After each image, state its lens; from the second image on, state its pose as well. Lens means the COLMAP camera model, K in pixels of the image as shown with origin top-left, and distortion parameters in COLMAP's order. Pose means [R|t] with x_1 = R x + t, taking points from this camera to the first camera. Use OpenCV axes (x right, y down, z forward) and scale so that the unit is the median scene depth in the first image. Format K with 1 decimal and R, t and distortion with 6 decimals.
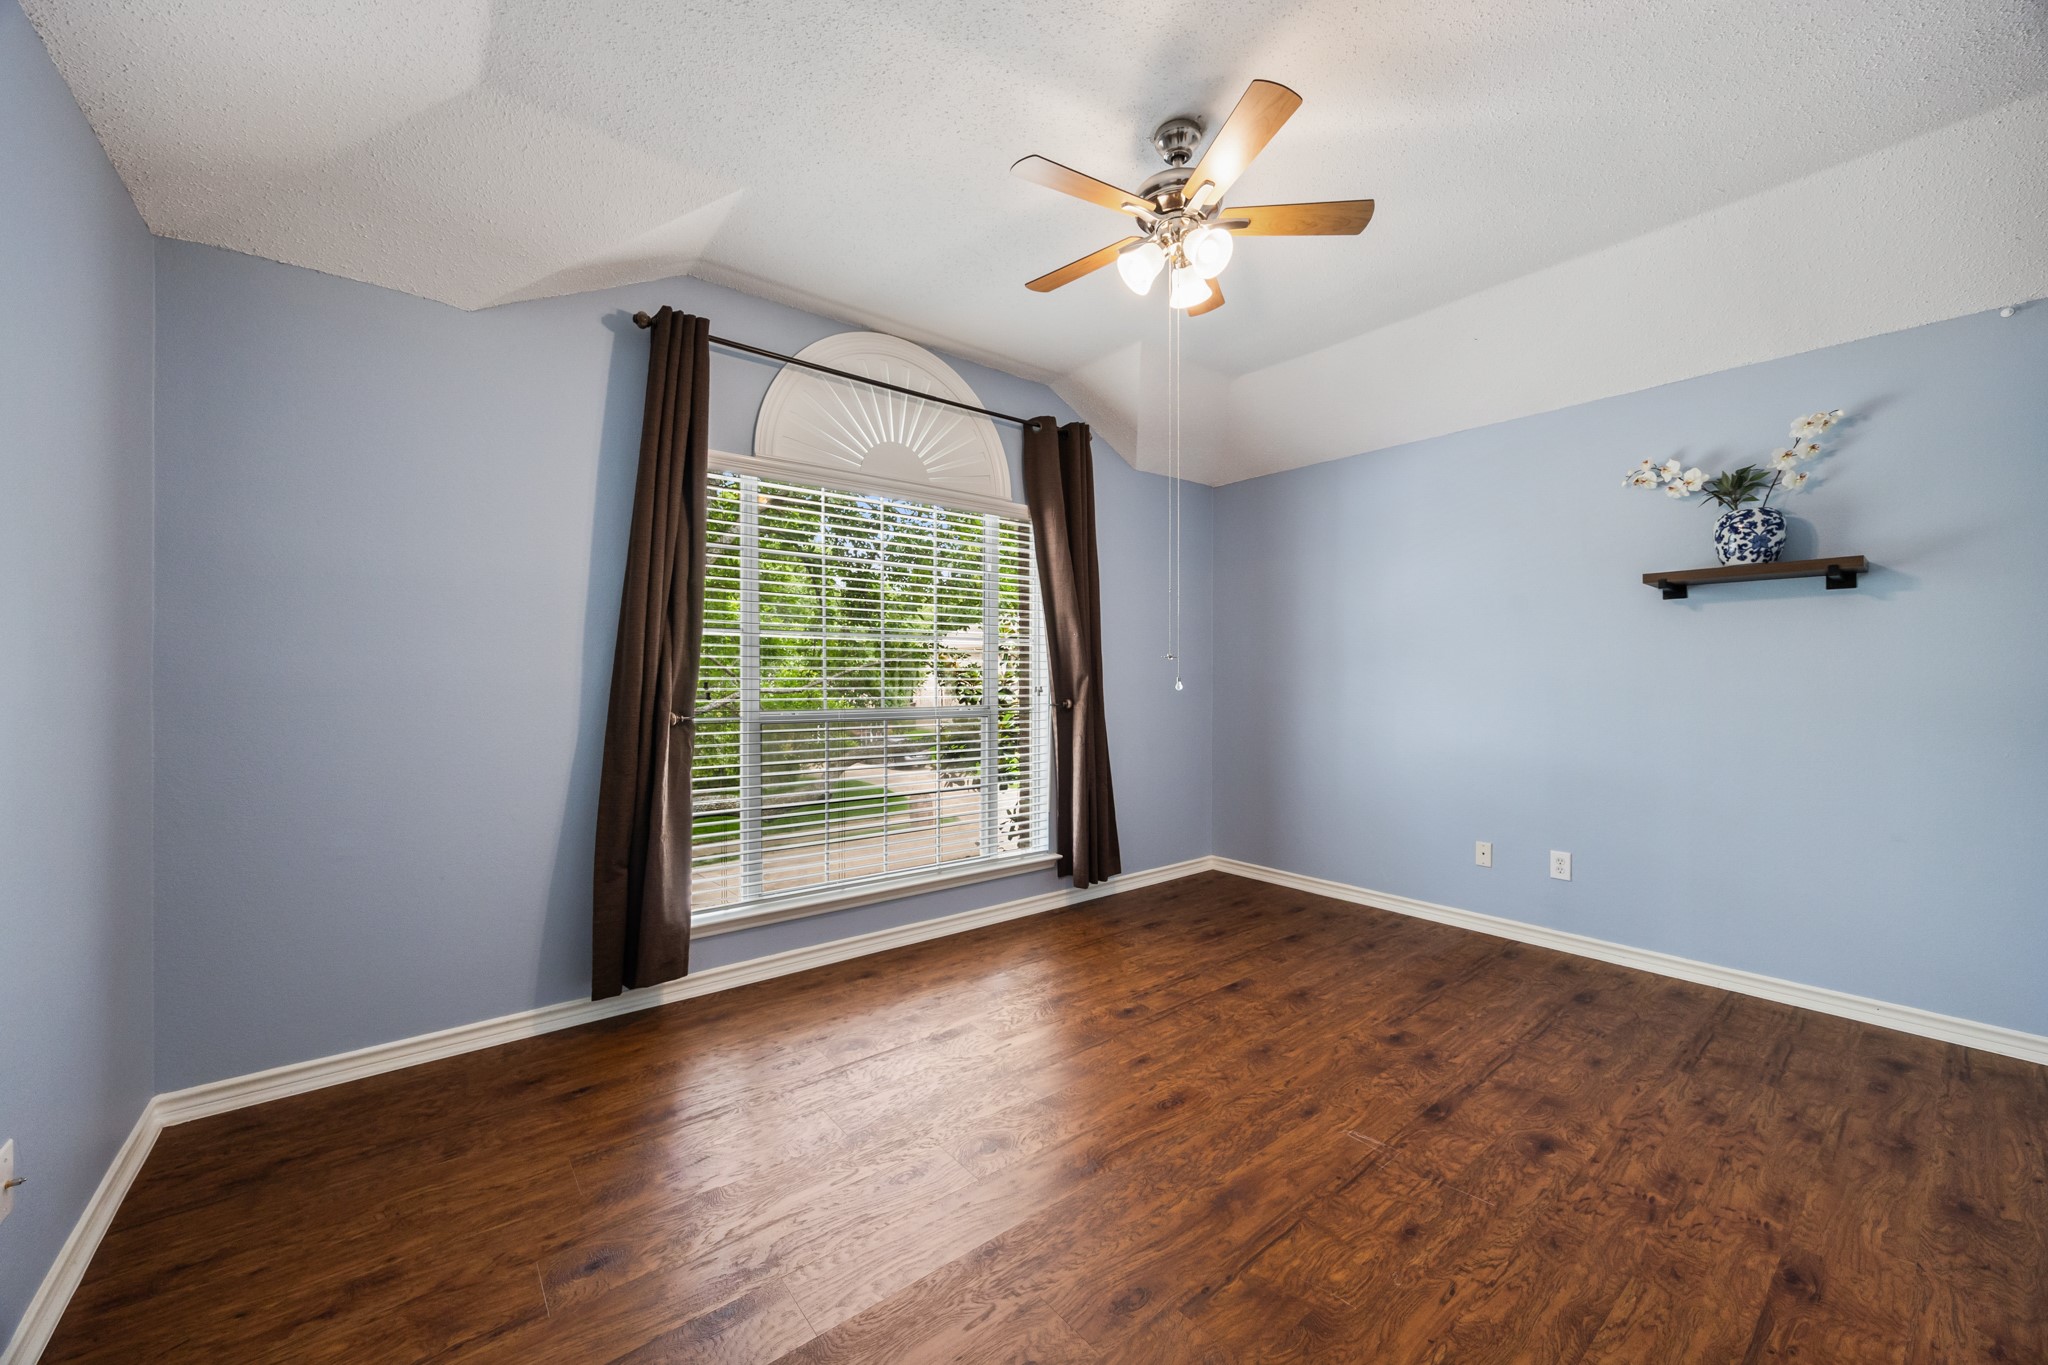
lens RADIAL K [[787.0, 0, 1032.4], [0, 787.0, 679.4], [0, 0, 1]] dist [-0.001032, 0.000433]
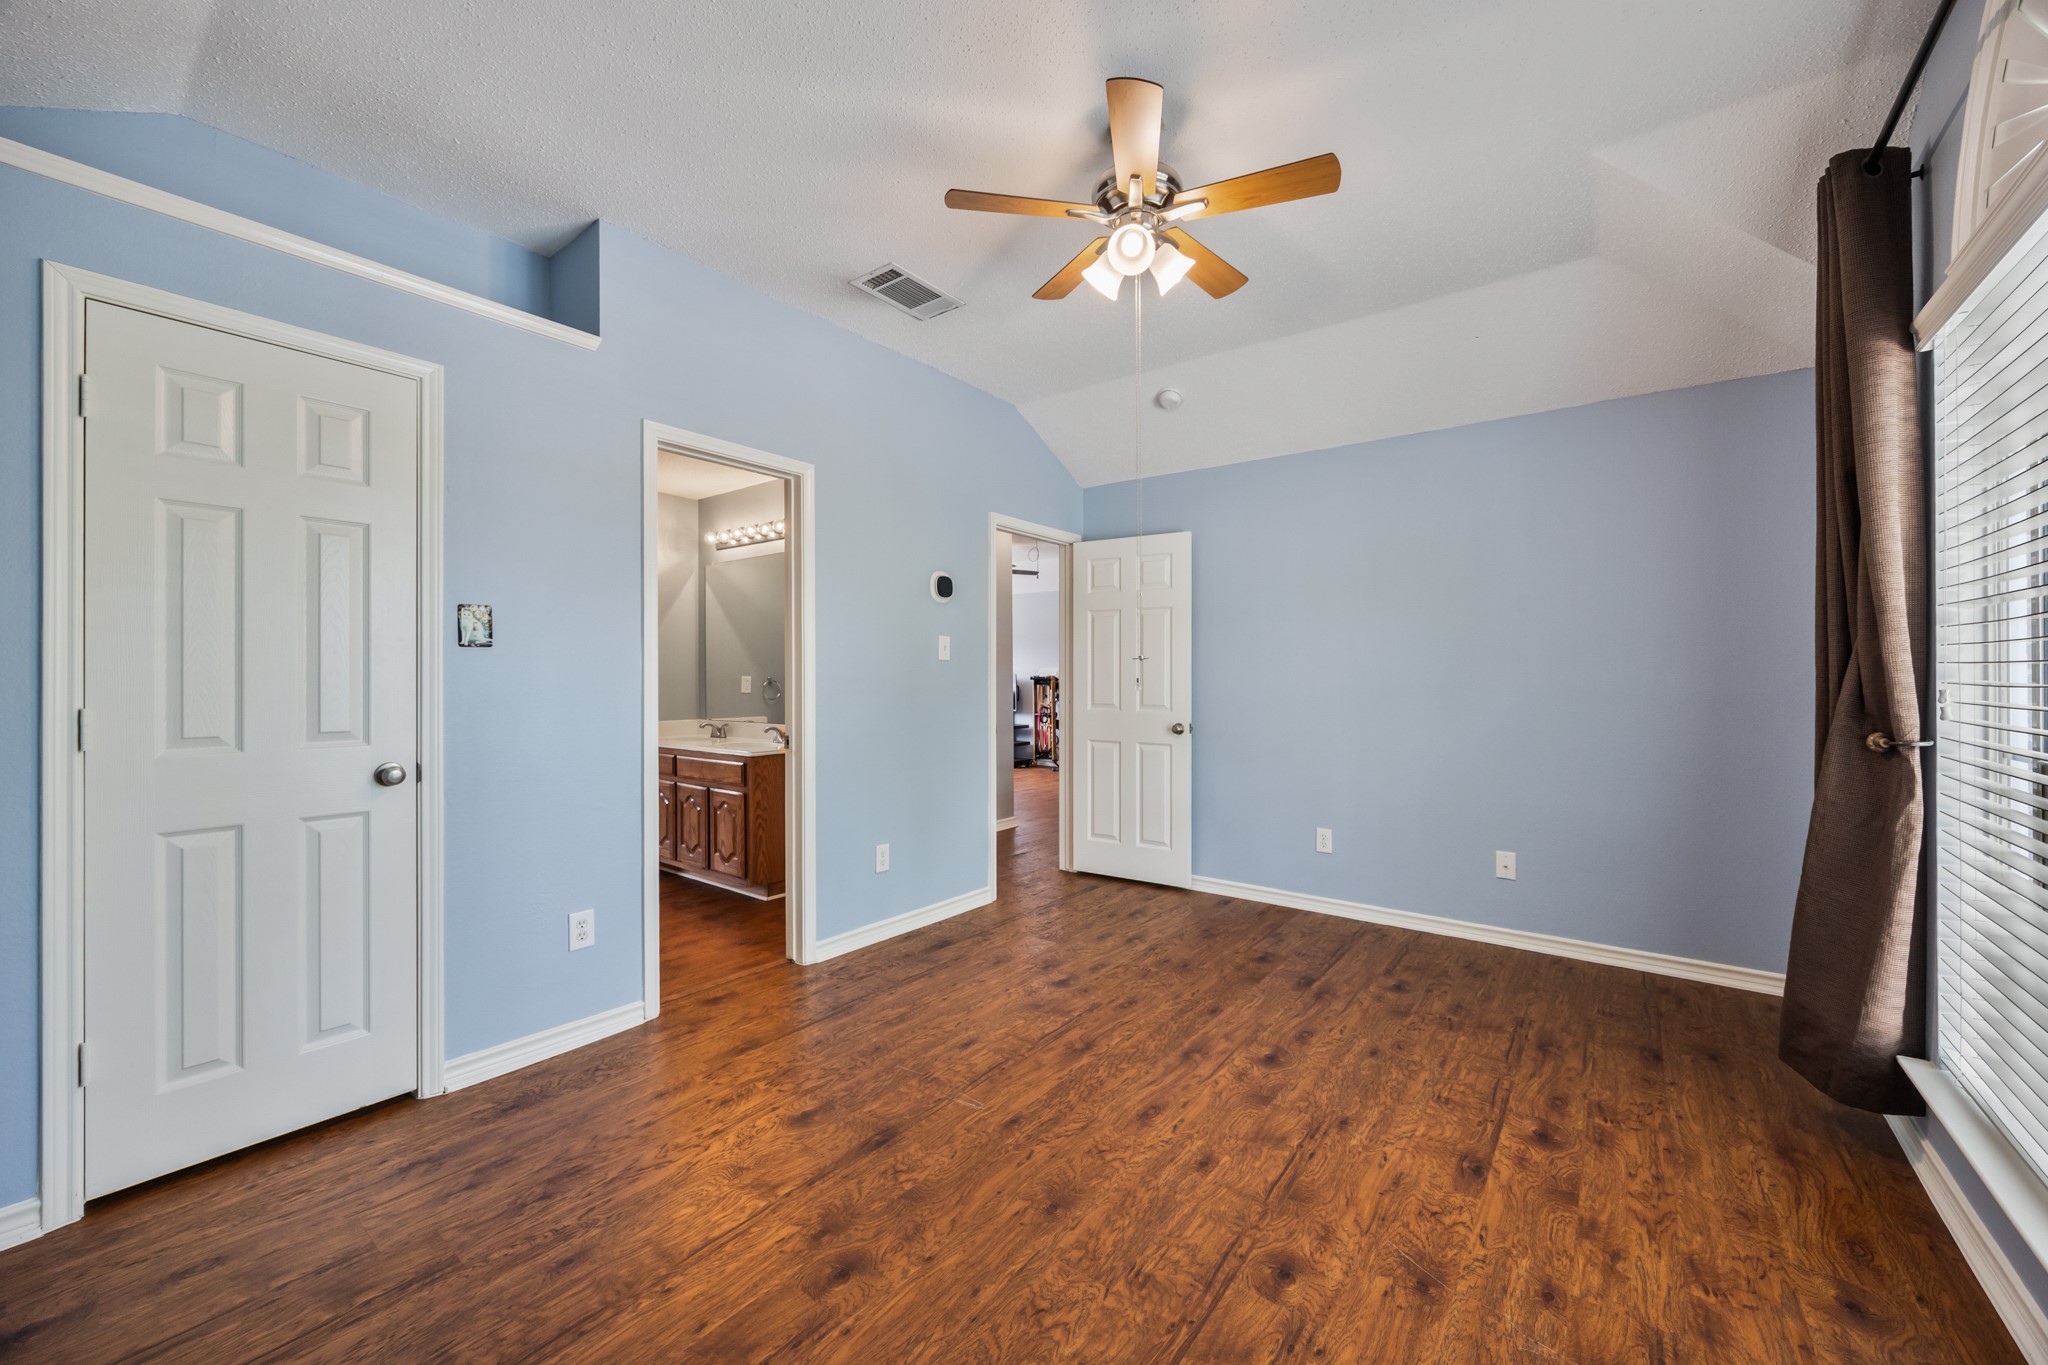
lens RADIAL K [[787.0, 0, 1032.4], [0, 787.0, 679.4], [0, 0, 1]] dist [-0.001032, 0.000433]
pose [[-0.972083, -0.002770, -0.234622, 0.584697], [-0.003955, 0.999982, 0.004582, -0.006480], [0.234605, 0.005382, -0.972076, 2.041968]]
